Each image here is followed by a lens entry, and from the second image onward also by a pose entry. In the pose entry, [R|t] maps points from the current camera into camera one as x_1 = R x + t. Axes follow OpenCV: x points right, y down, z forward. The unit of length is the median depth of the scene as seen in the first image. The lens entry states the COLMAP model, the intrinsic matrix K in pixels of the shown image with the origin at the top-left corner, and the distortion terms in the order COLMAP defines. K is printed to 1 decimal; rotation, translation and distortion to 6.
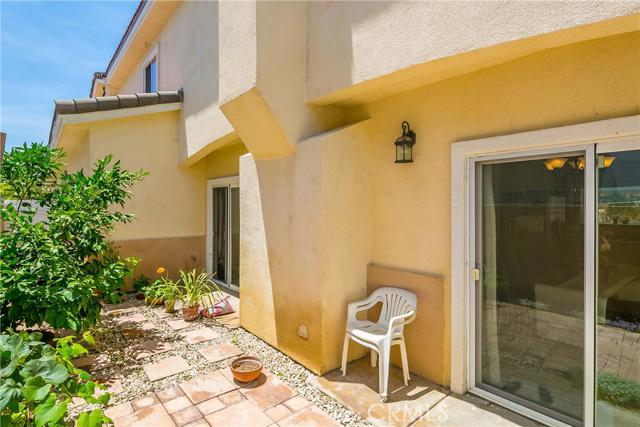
lens RADIAL K [[312.4, 0, 316.1], [0, 312.4, 209.5], [0, 0, 1]] dist [0.010854, -0.002688]
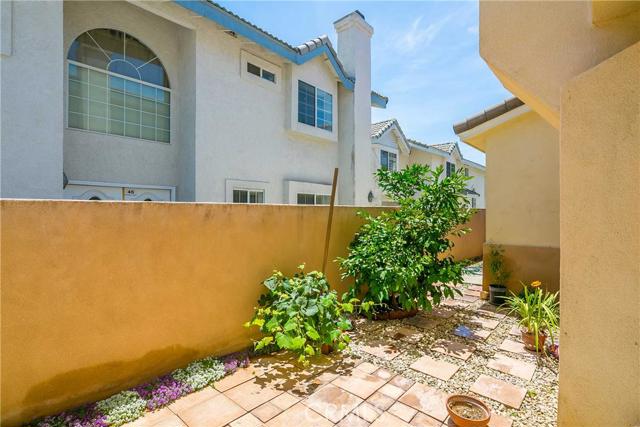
lens RADIAL K [[312.4, 0, 319.0], [0, 312.4, 212.7], [0, 0, 1]] dist [0.010854, -0.002688]
pose [[0.107521, -0.002688, -0.994199, 0.462938], [0.000529, 0.999996, -0.002646, -0.005632], [0.994203, -0.000241, 0.107522, 0.455488]]
